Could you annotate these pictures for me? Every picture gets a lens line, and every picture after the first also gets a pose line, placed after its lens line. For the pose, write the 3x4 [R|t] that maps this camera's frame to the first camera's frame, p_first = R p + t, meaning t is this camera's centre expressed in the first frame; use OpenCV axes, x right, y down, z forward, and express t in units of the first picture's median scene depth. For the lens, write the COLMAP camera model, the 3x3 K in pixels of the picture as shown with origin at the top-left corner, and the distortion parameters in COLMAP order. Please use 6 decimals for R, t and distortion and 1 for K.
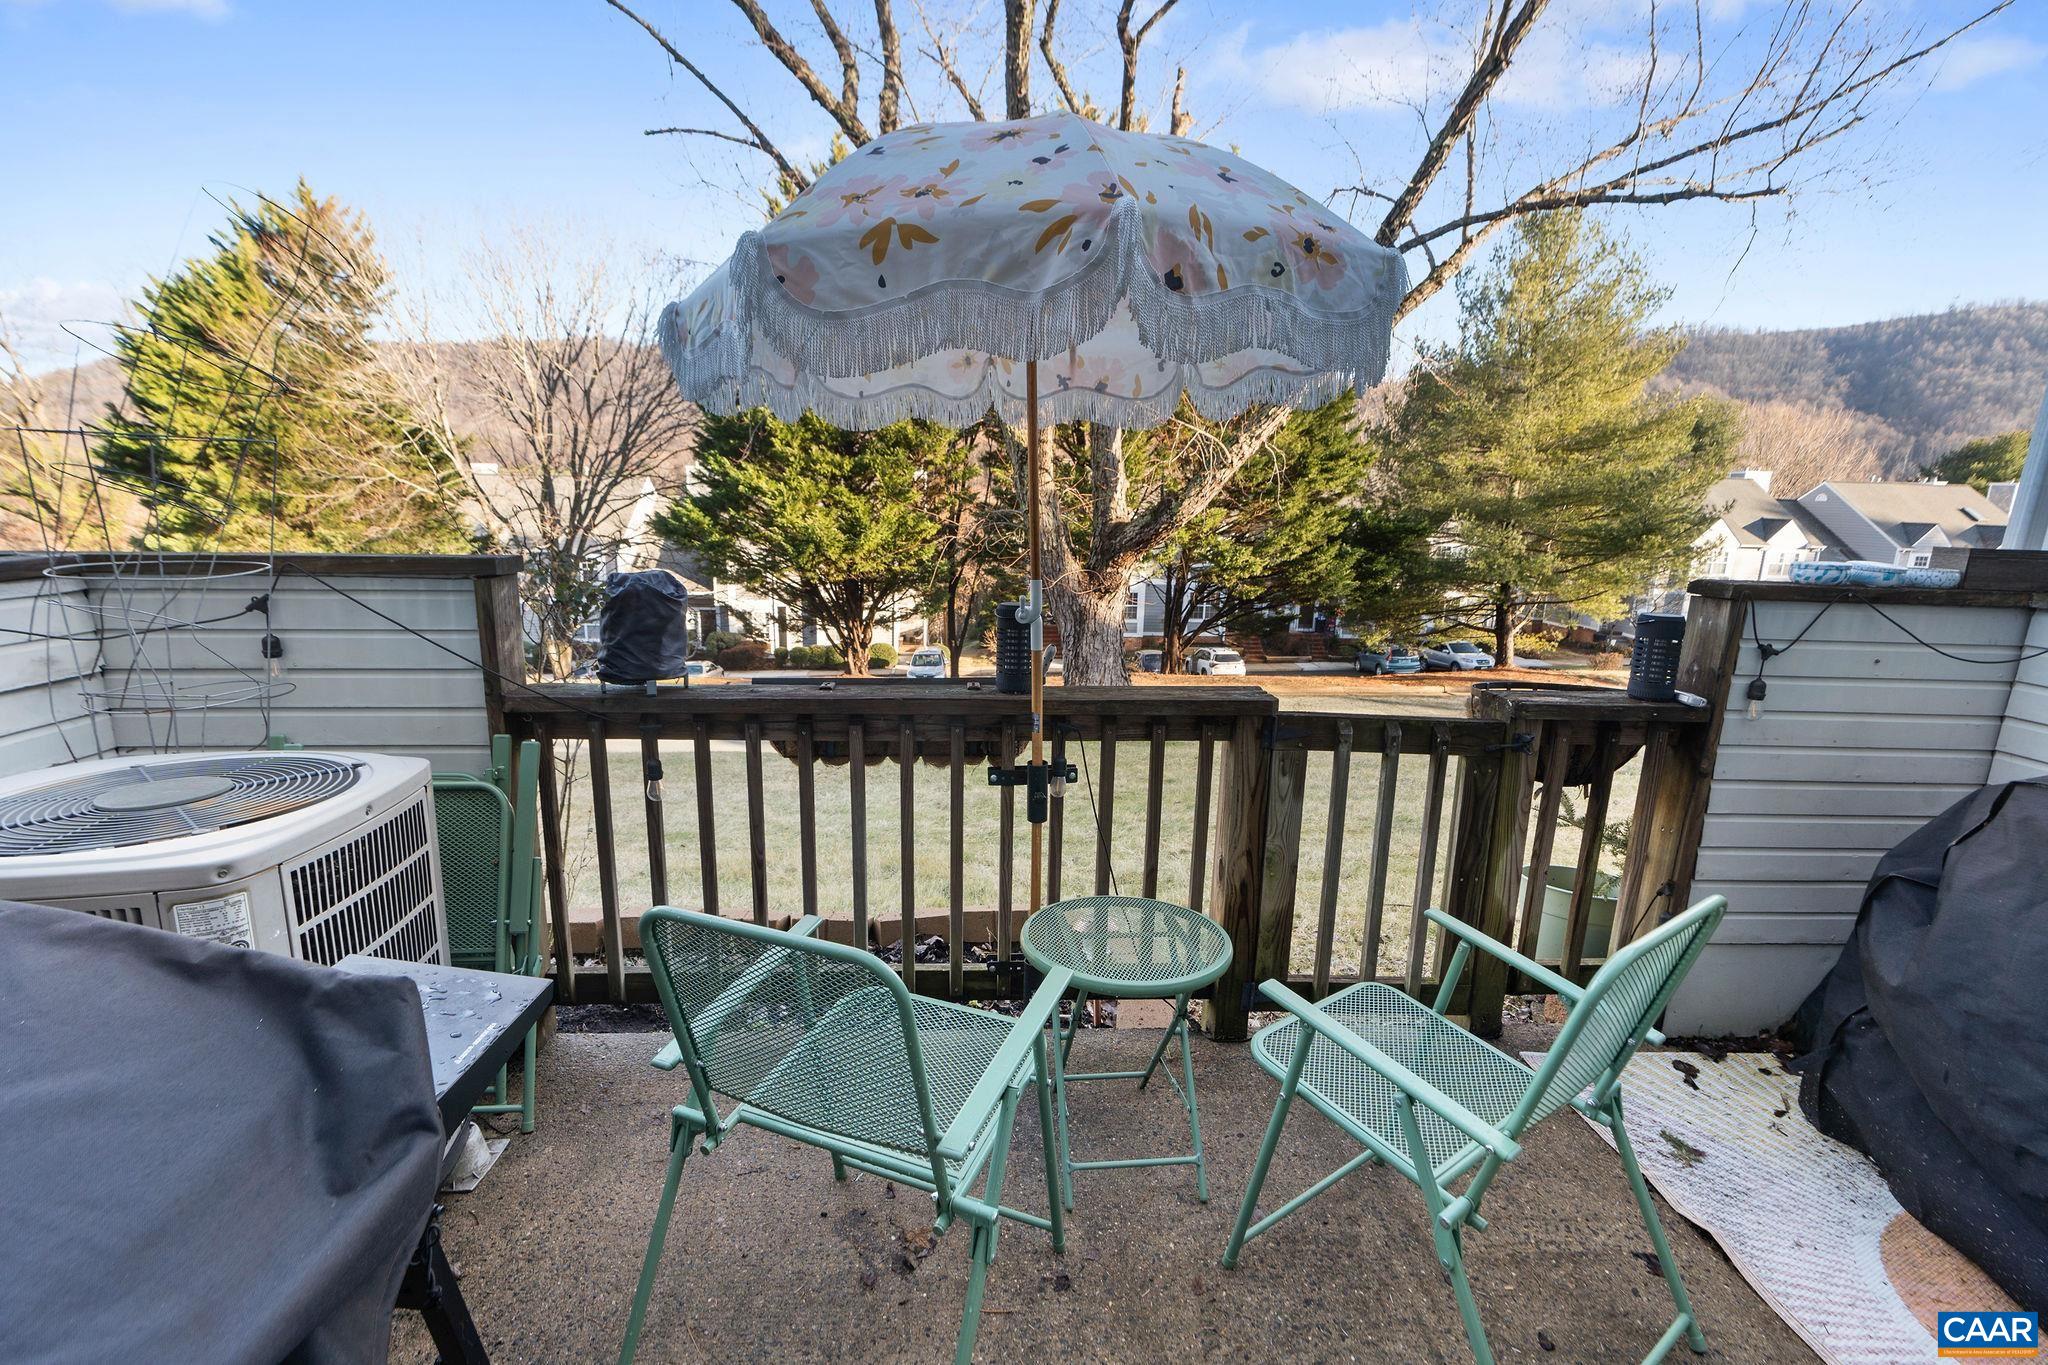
lens RADIAL K [[924.2, 0, 1024.0], [0, 924.2, 682.5], [0, 0, 1]] dist [-0.026411, -0.000066]
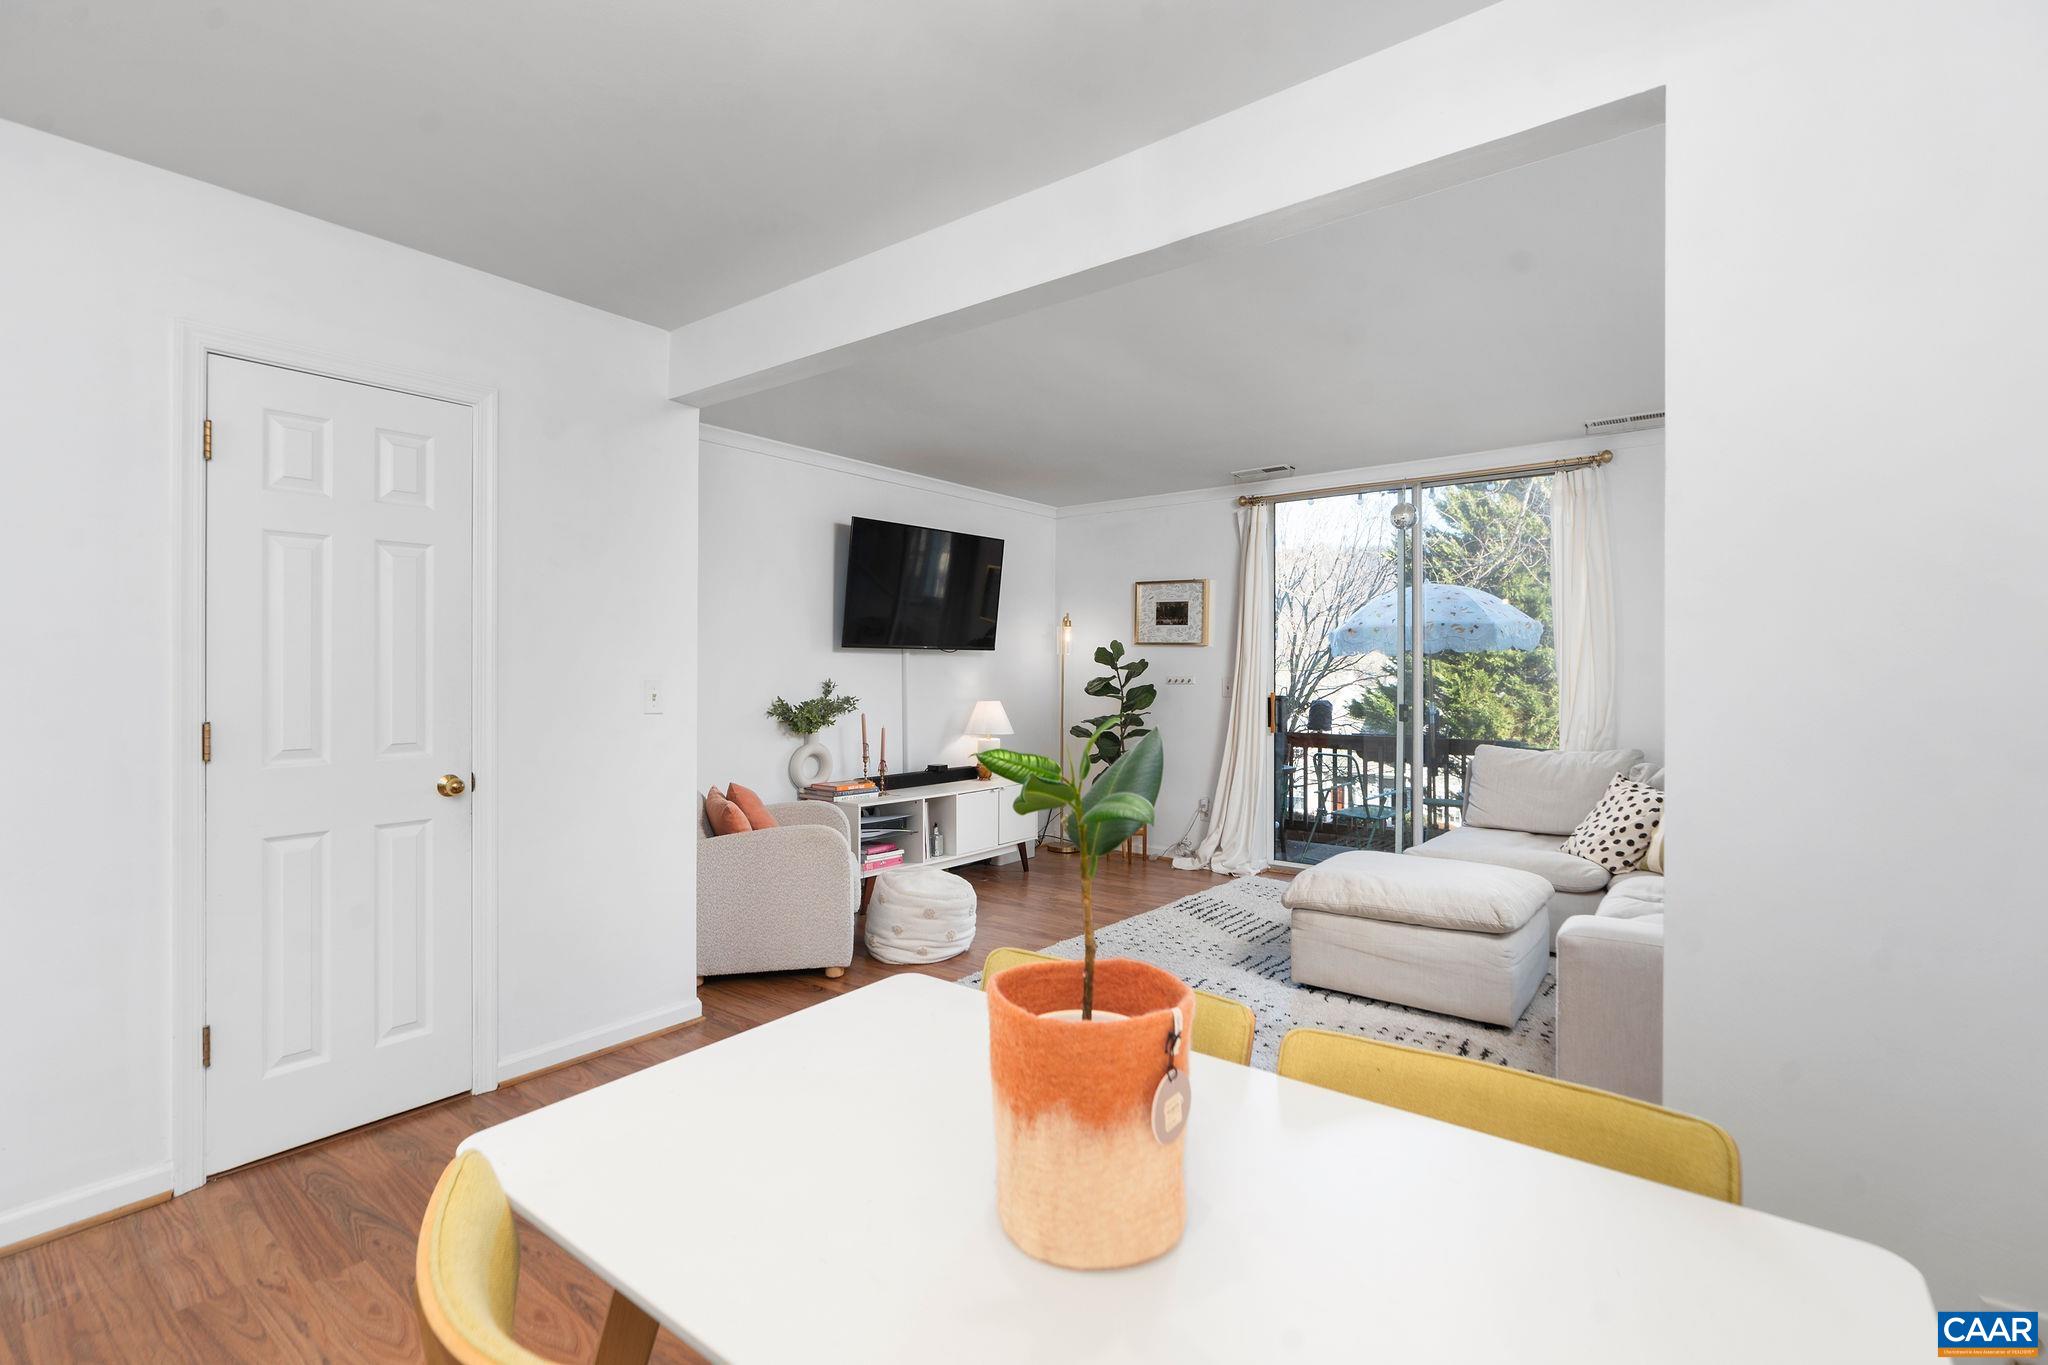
lens RADIAL K [[926.6, 0, 1035.2], [0, 926.6, 661.3], [0, 0, 1]] dist [-0.000636, -0.000140]
pose [[0.756569, -0.025267, -0.653426, 0.118688], [-0.123726, 0.975672, -0.180985, 0.056320], [0.642102, 0.217773, 0.735037, -0.257732]]
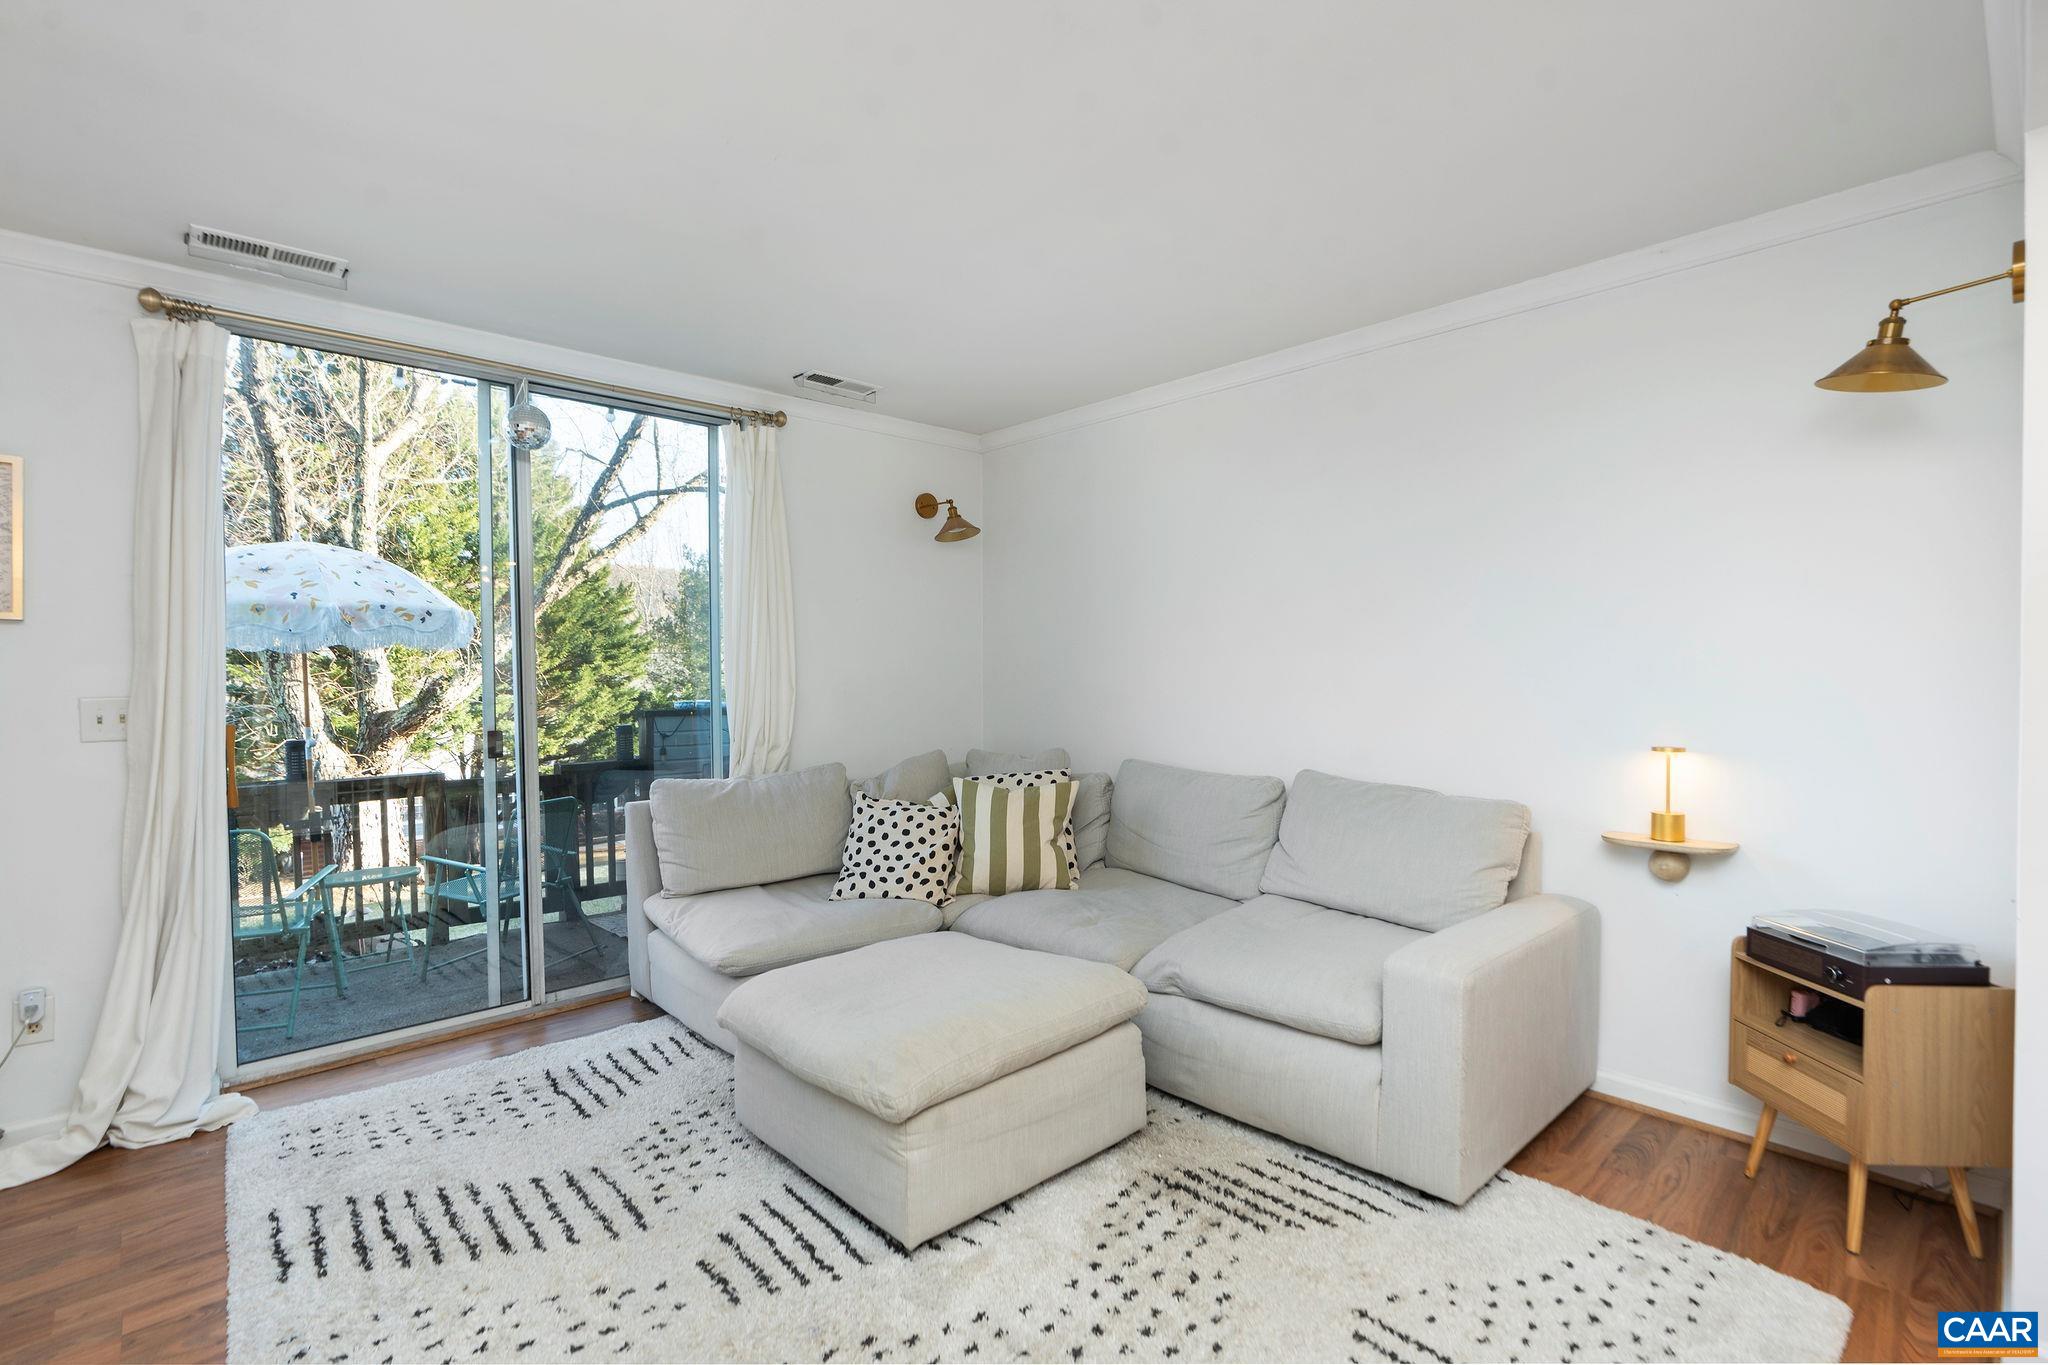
lens RADIAL K [[938.6, 0, 1030.2], [0, 938.6, 703.5], [0, 0, 1]] dist [-0.001521, -0.000123]
pose [[0.770912, -0.049186, 0.635039, -0.007622], [0.156920, 0.980950, -0.114517, 0.036070], [-0.617309, 0.187932, 0.763944, -0.178736]]
